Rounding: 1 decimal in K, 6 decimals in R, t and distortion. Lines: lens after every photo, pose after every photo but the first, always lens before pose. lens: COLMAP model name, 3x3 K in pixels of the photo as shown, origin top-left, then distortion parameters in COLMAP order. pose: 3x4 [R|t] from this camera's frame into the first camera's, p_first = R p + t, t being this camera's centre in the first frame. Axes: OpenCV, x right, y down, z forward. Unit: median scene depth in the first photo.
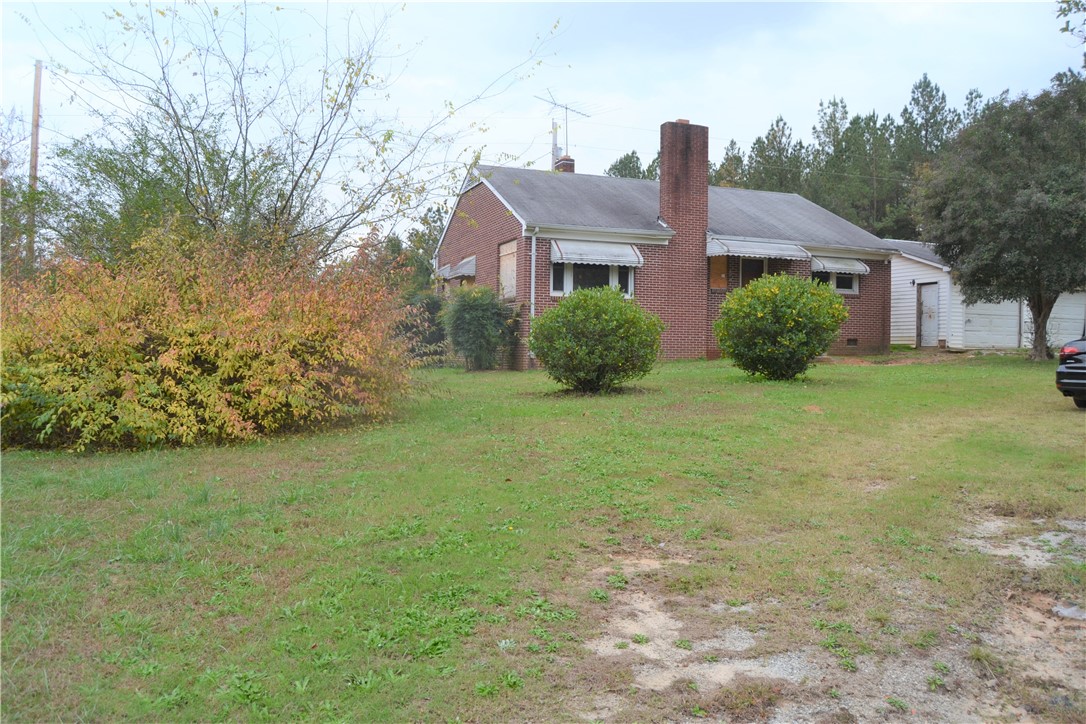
lens RADIAL K [[864.5, 0, 539.2], [0, 864.5, 358.2], [0, 0, 1]] dist [-0.073051, 0.006483]
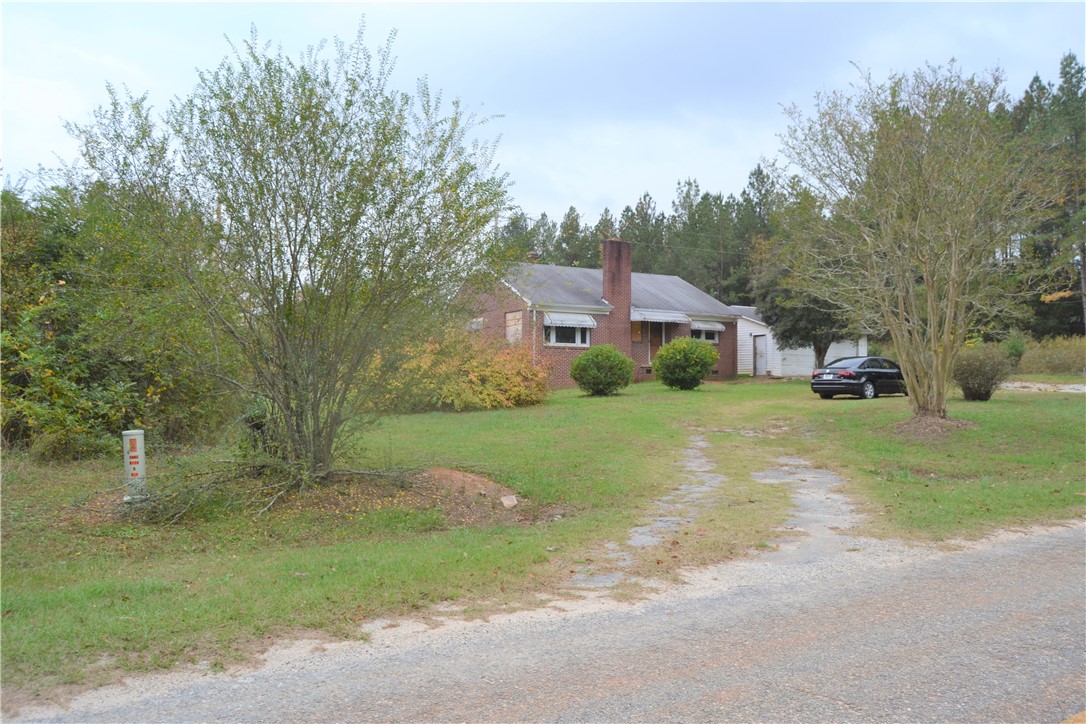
lens RADIAL K [[864.5, 0, 546.3], [0, 864.5, 363.6], [0, 0, 1]] dist [-0.073051, 0.006483]
pose [[0.984325, -0.004124, 0.176314, -0.232504], [0.010585, 0.999306, -0.035720, 0.018815], [-0.176044, 0.037027, 0.983686, -0.539880]]
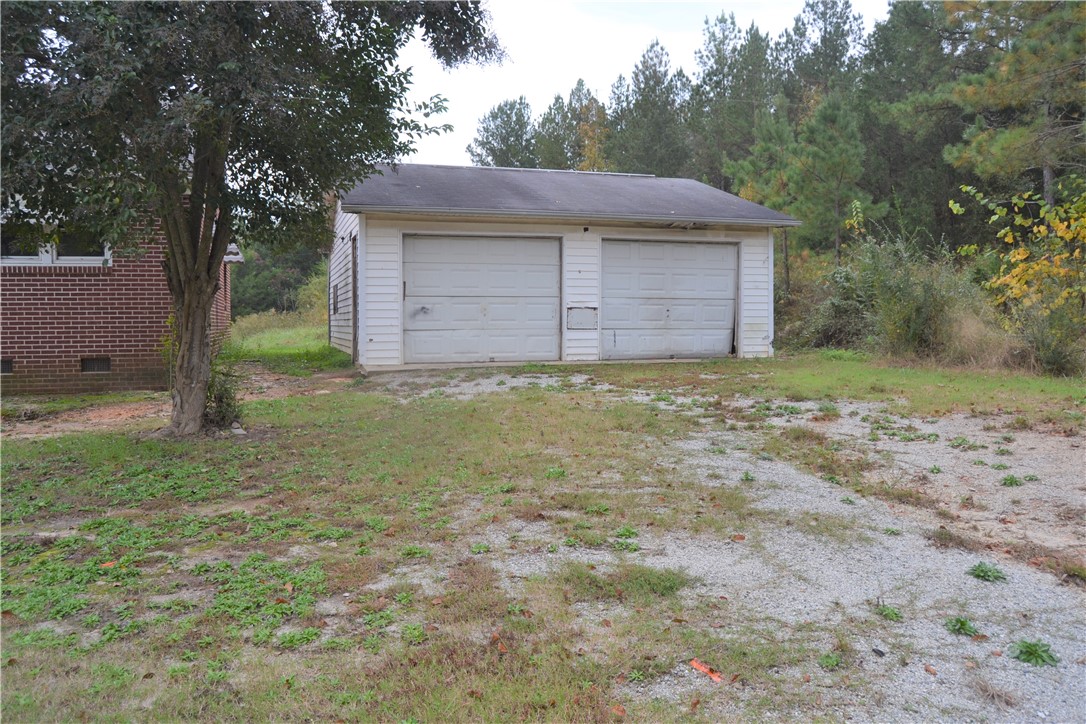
lens RADIAL K [[864.5, 0, 542.1], [0, 864.5, 364.6], [0, 0, 1]] dist [-0.073051, 0.006483]
pose [[0.997756, -0.015213, -0.065210, 0.649986], [0.017717, 0.999121, 0.037995, -0.032469], [0.064574, -0.039065, 0.997148, 0.532922]]
